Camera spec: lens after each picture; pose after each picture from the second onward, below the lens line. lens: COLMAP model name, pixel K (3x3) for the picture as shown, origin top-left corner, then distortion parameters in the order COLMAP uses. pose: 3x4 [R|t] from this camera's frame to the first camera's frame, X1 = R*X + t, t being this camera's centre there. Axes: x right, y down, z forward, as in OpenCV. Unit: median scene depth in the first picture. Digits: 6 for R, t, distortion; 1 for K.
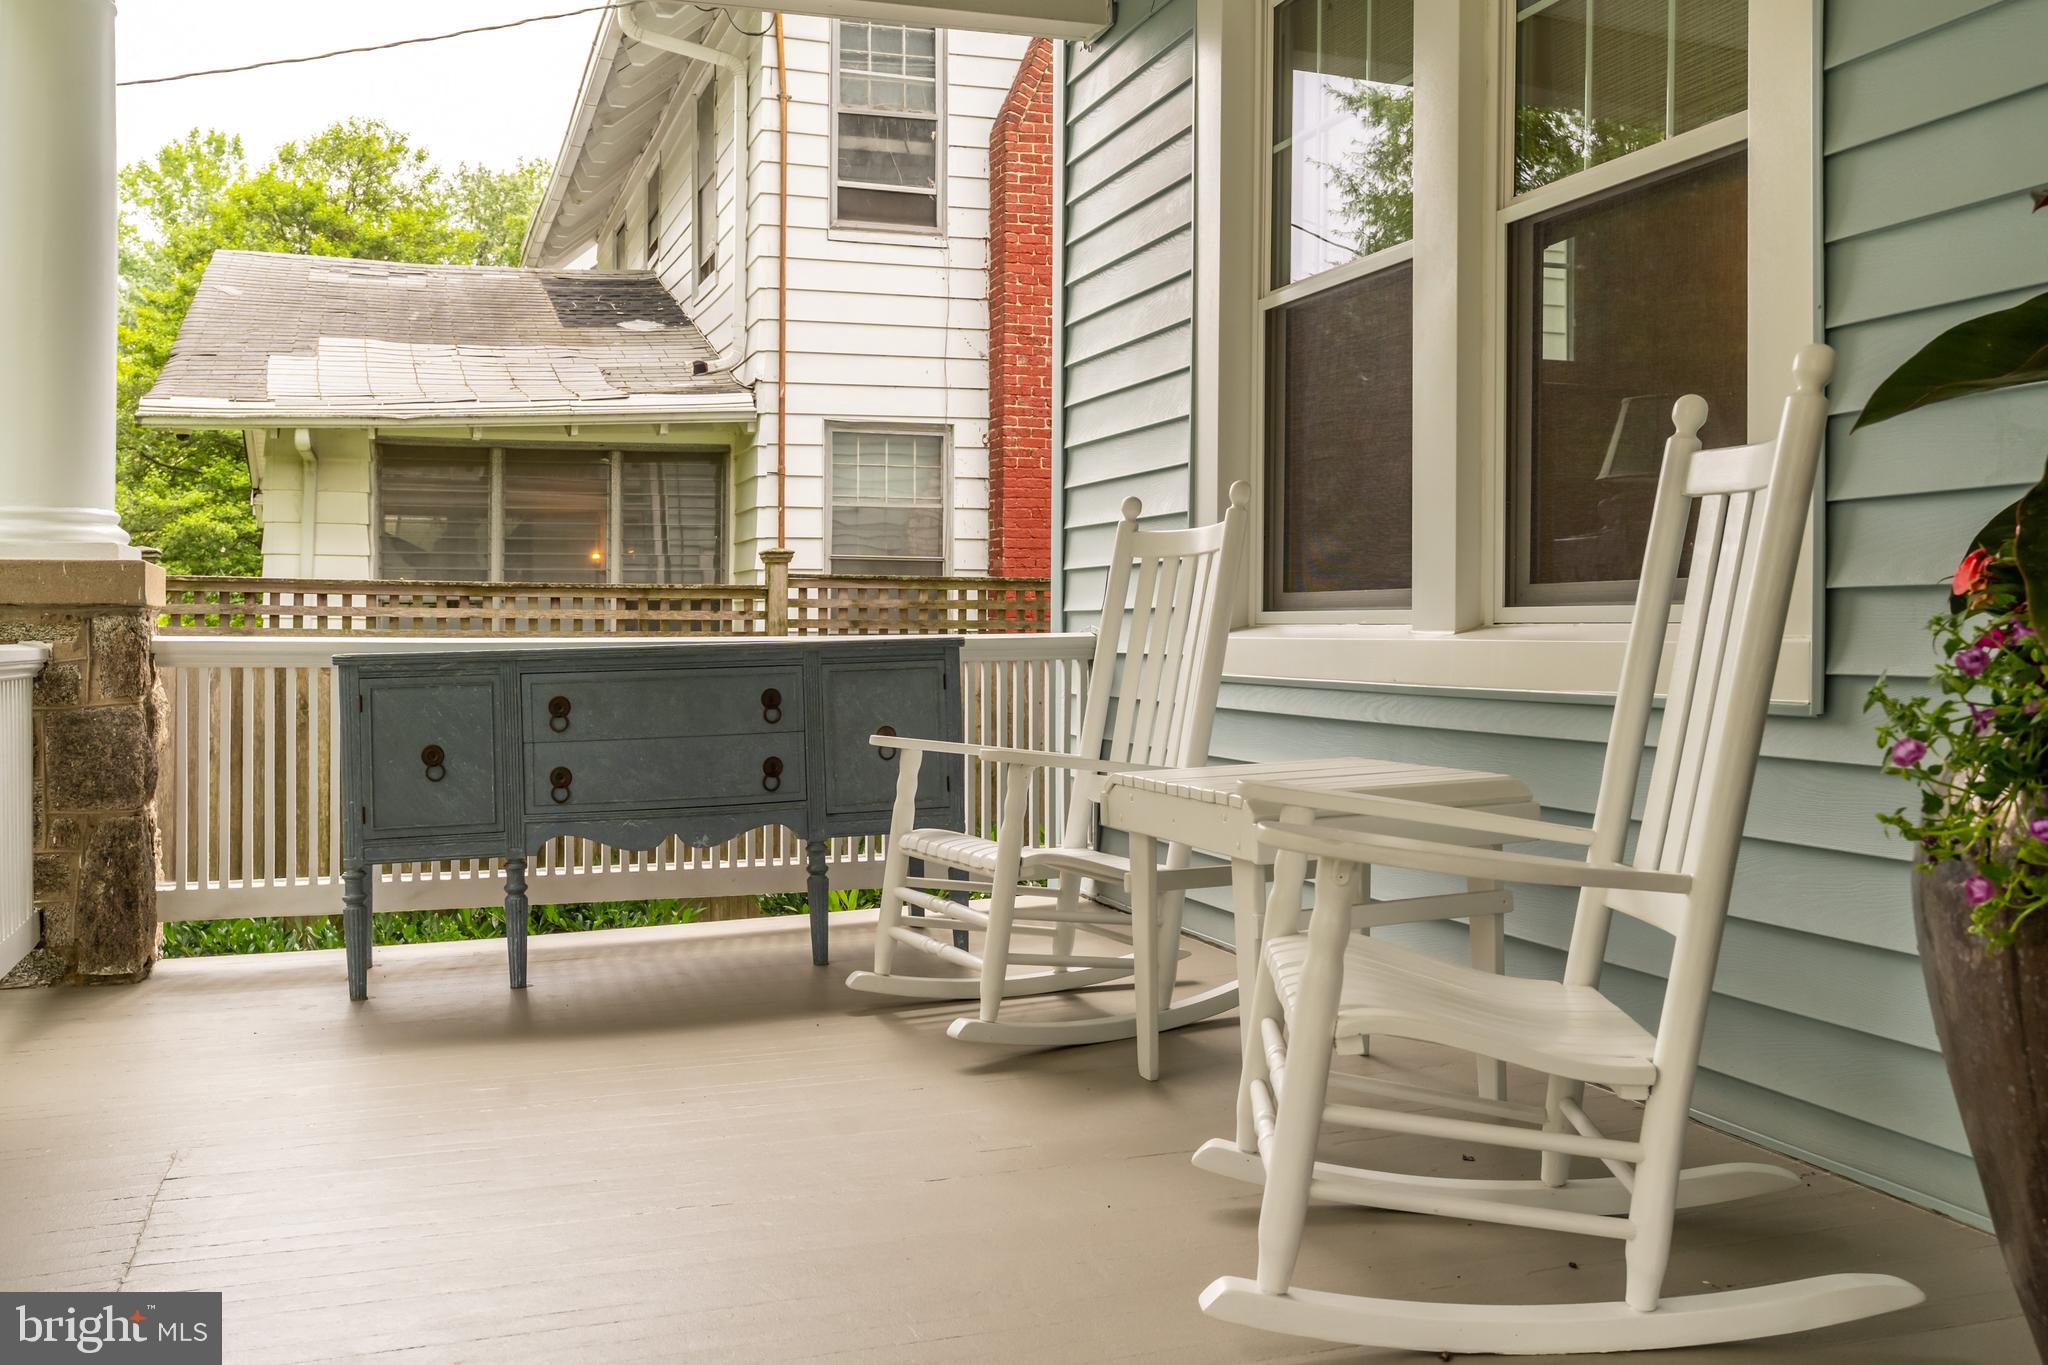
lens RADIAL K [[1797.5, 0, 1019.2], [0, 1797.5, 675.4], [0, 0, 1]] dist [-0.001072, -0.003100]
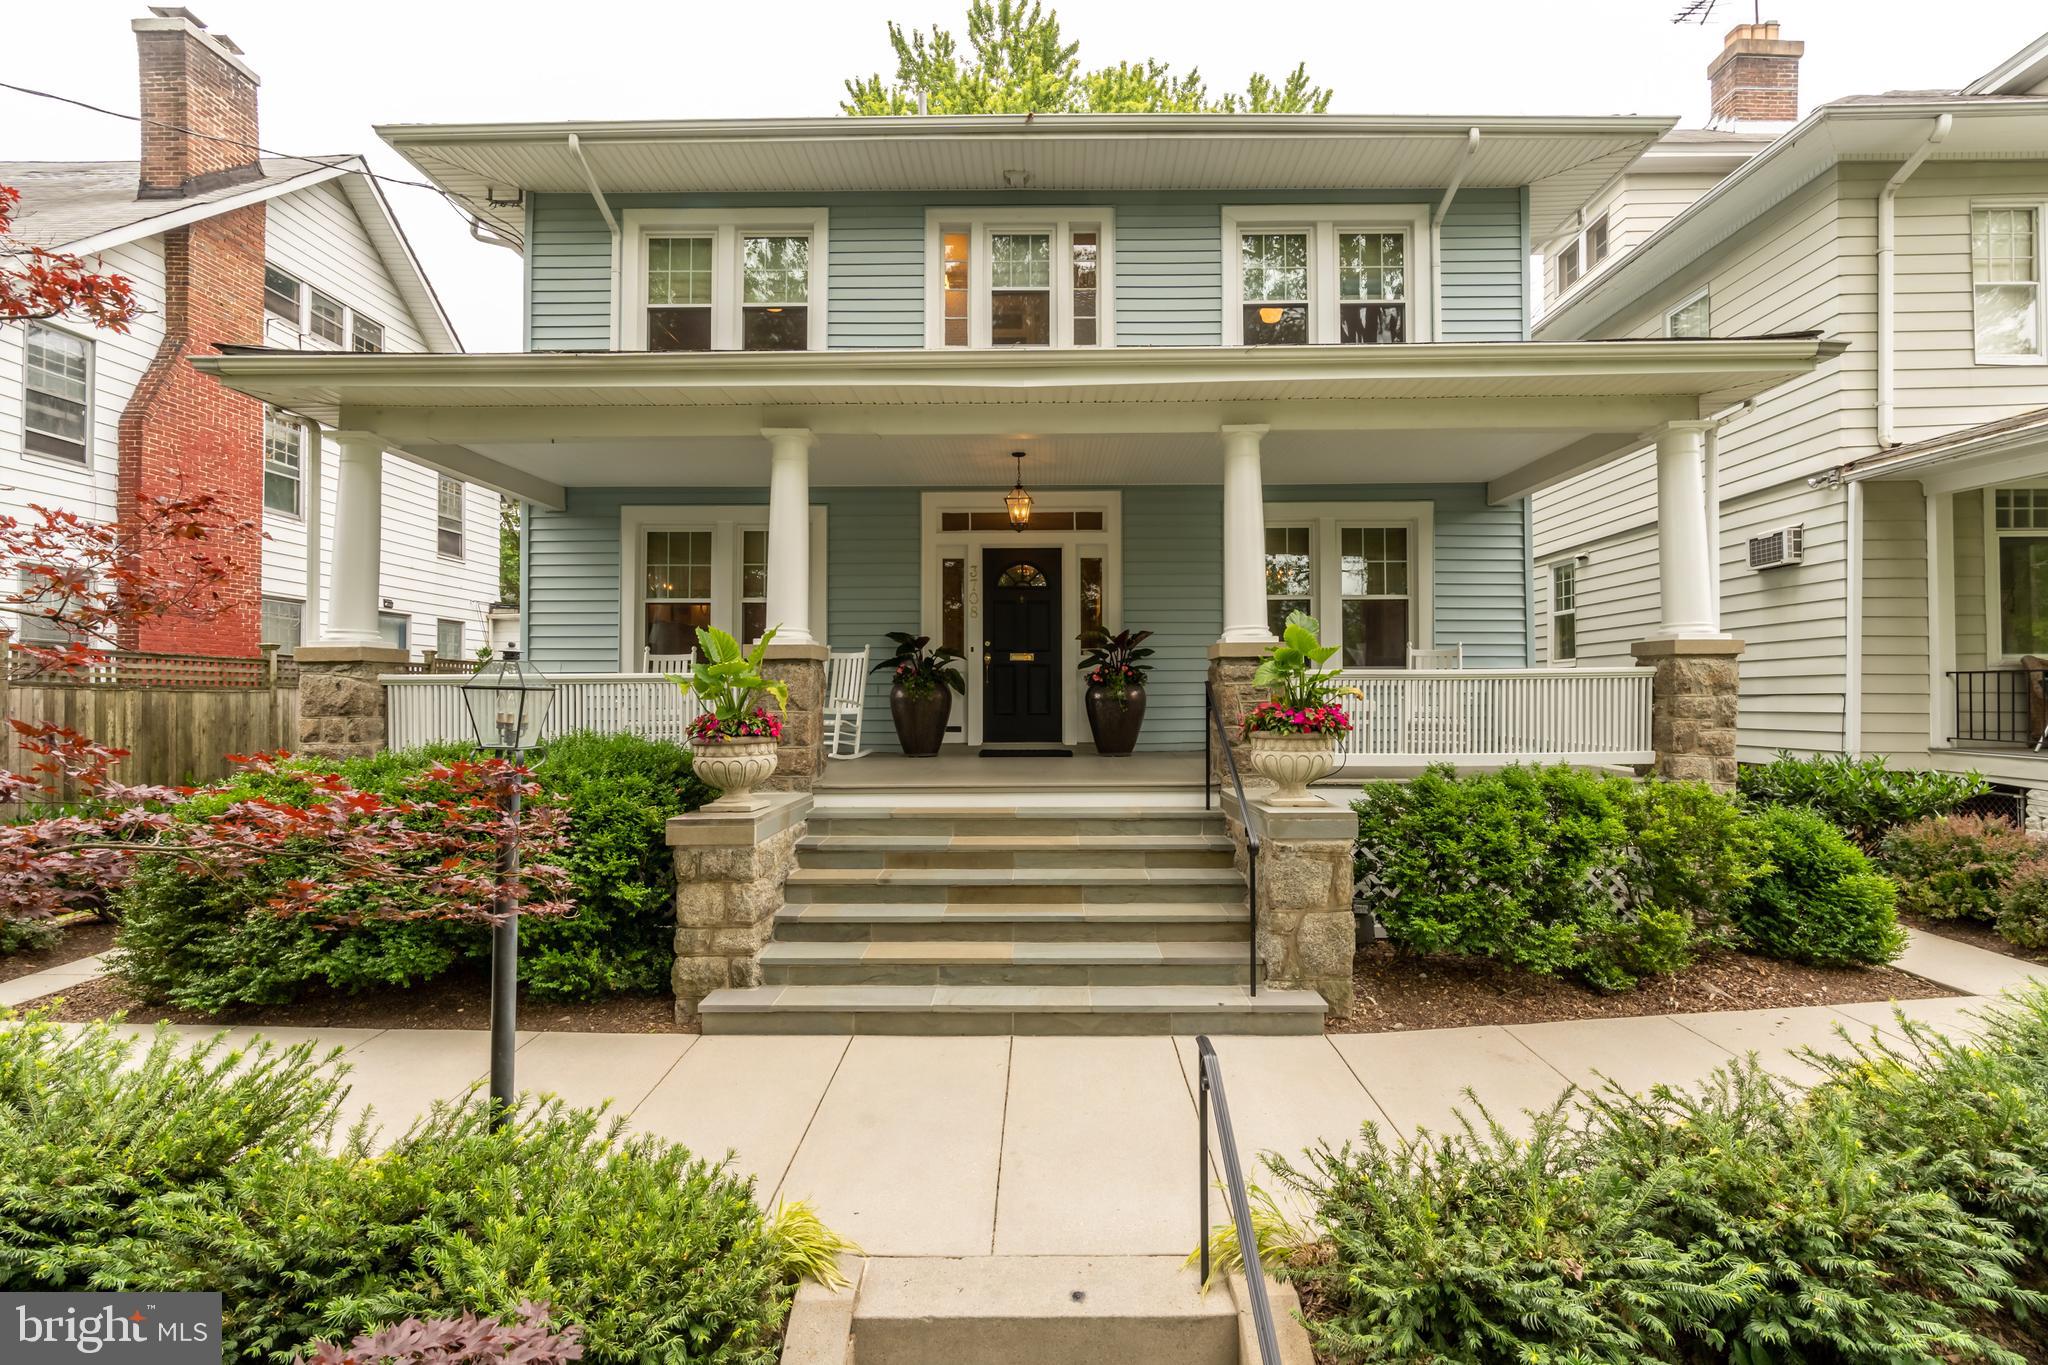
lens RADIAL K [[928.5, 0, 1022.7], [0, 928.5, 687.2], [0, 0, 1]] dist [-0.003253, -0.000120]
pose [[0.335606, 0.007842, 0.941970, -0.957504], [0.025868, 0.999512, -0.017537, 0.031156], [-0.941647, 0.030252, 0.335239, -0.326737]]
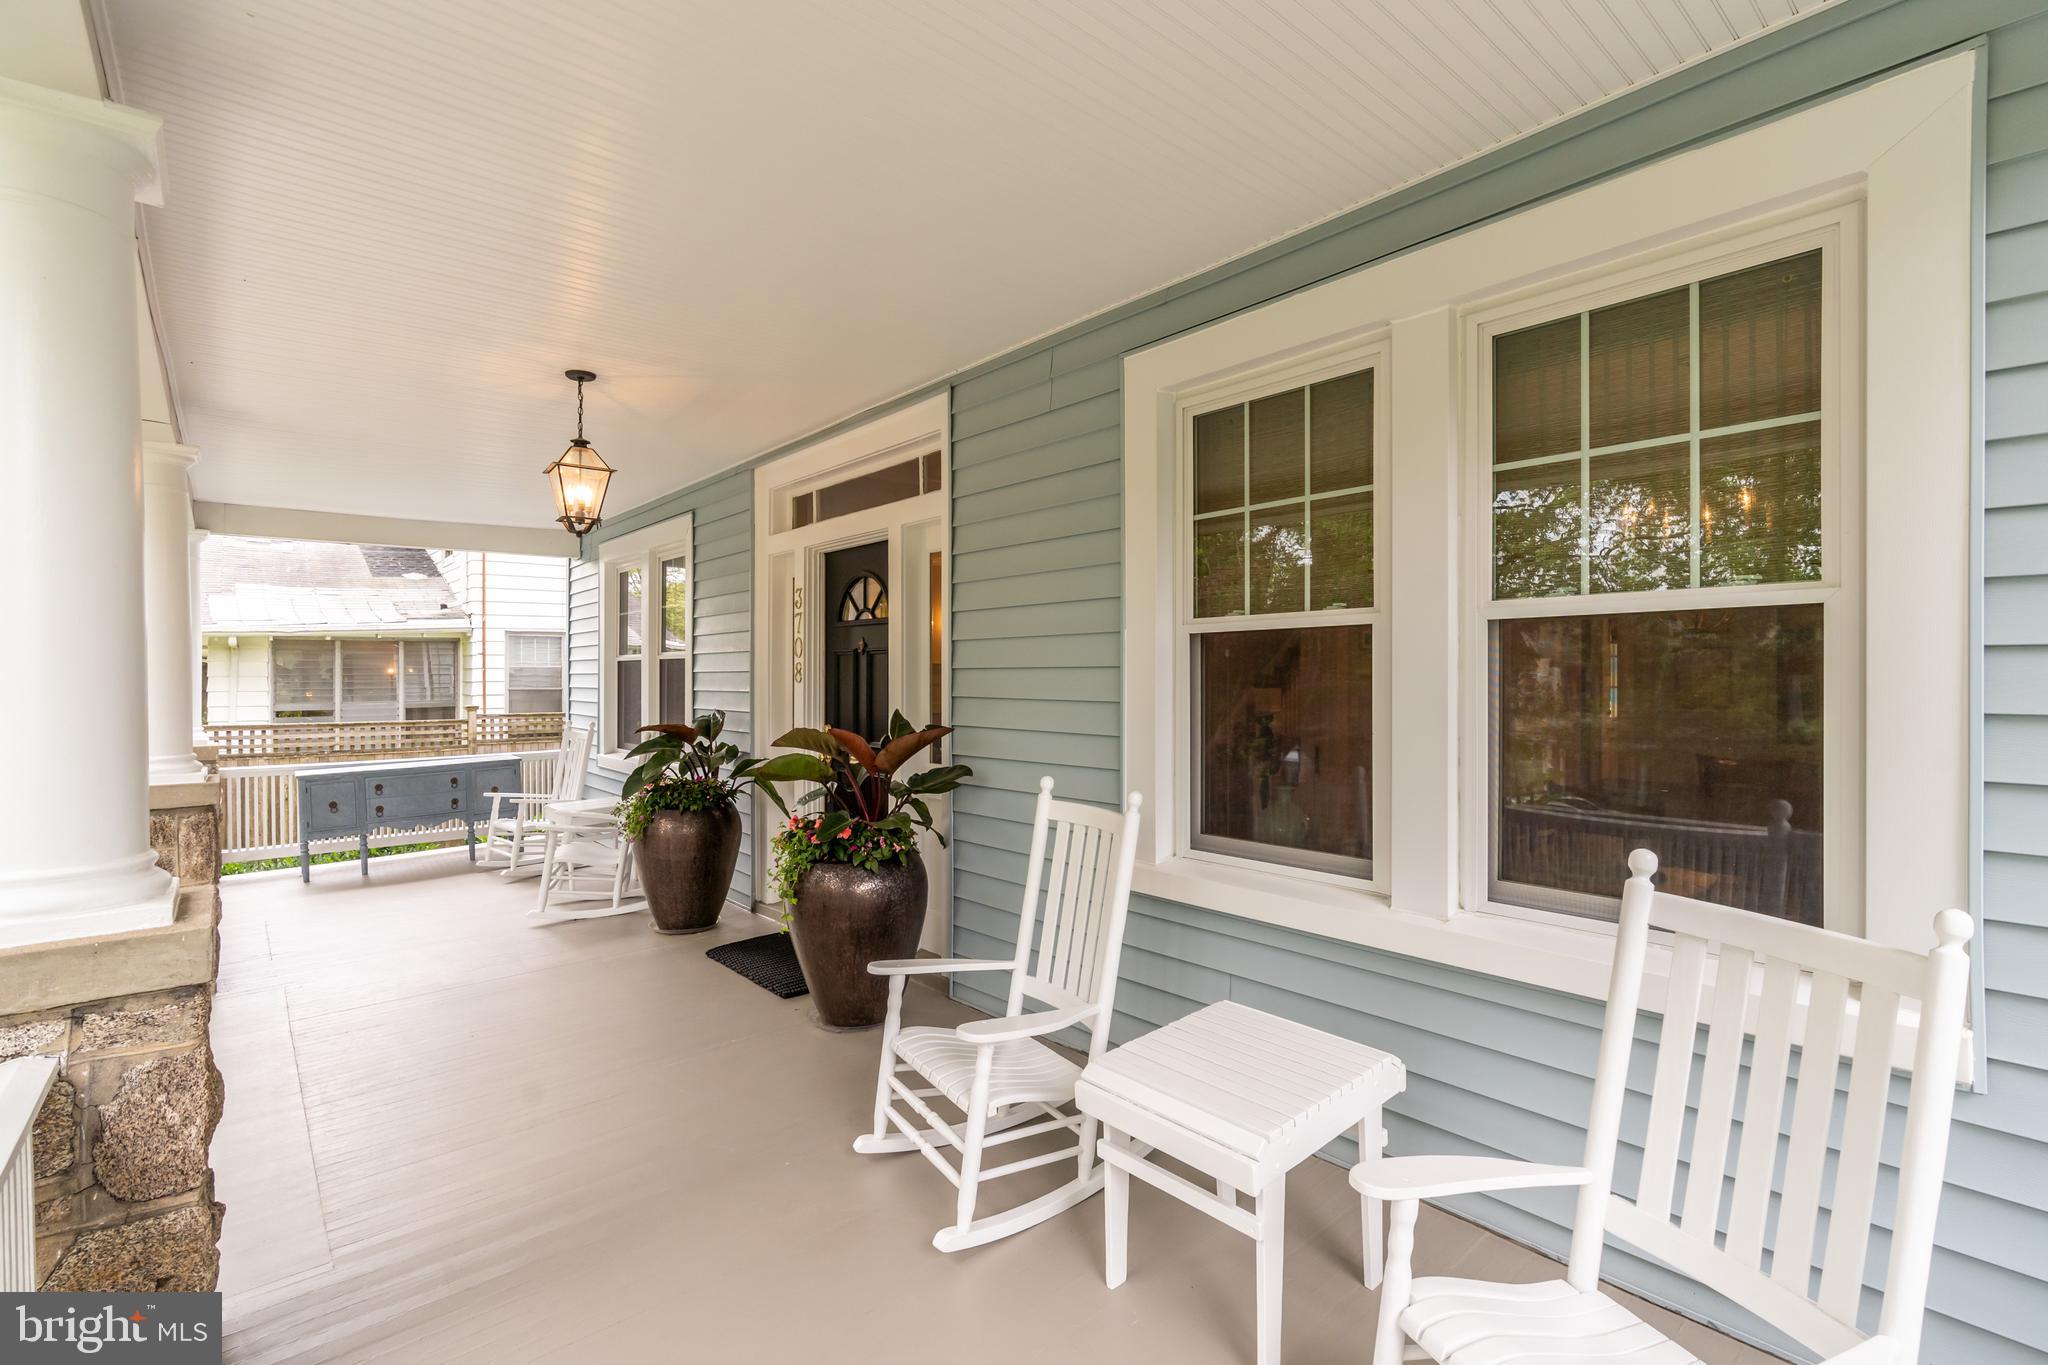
lens RADIAL K [[928.5, 0, 1019.1], [0, 928.5, 680.7], [0, 0, 1]] dist [-0.003253, -0.000120]
pose [[0.934156, -0.010501, 0.356711, 0.132615], [0.016616, 0.999763, -0.014083, -0.076128], [-0.356479, 0.019083, 0.934109, -0.567472]]
